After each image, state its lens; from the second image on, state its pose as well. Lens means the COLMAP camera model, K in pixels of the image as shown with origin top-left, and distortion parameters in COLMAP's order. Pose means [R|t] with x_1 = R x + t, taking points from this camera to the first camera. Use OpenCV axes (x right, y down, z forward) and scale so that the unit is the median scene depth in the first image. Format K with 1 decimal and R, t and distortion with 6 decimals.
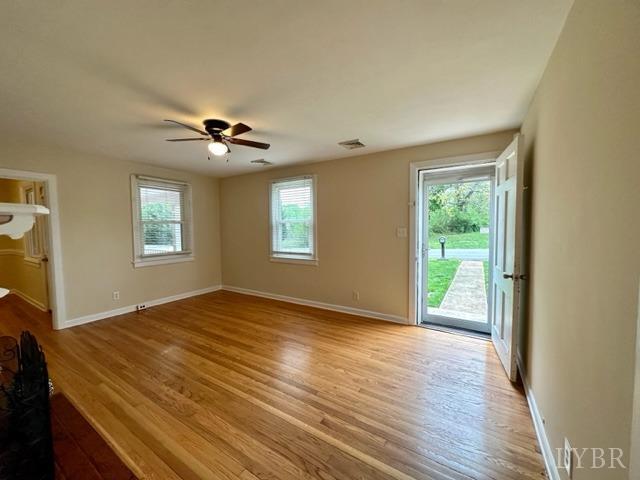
lens RADIAL K [[252.9, 0, 318.3], [0, 252.9, 239.8], [0, 0, 1]] dist [0.000997, 0.000277]
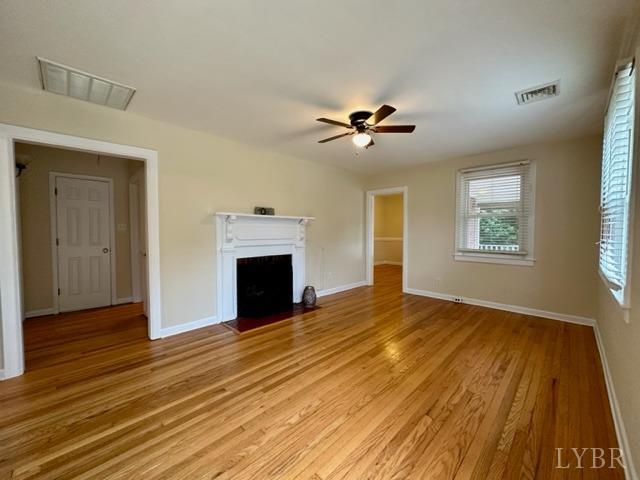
lens RADIAL K [[252.9, 0, 318.3], [0, 252.9, 239.8], [0, 0, 1]] dist [0.000997, 0.000277]
pose [[-0.217292, 0.045076, -0.975065, 0.544074], [-0.047974, 0.997233, 0.056791, -0.006945], [0.974927, 0.059118, -0.214528, 0.896486]]
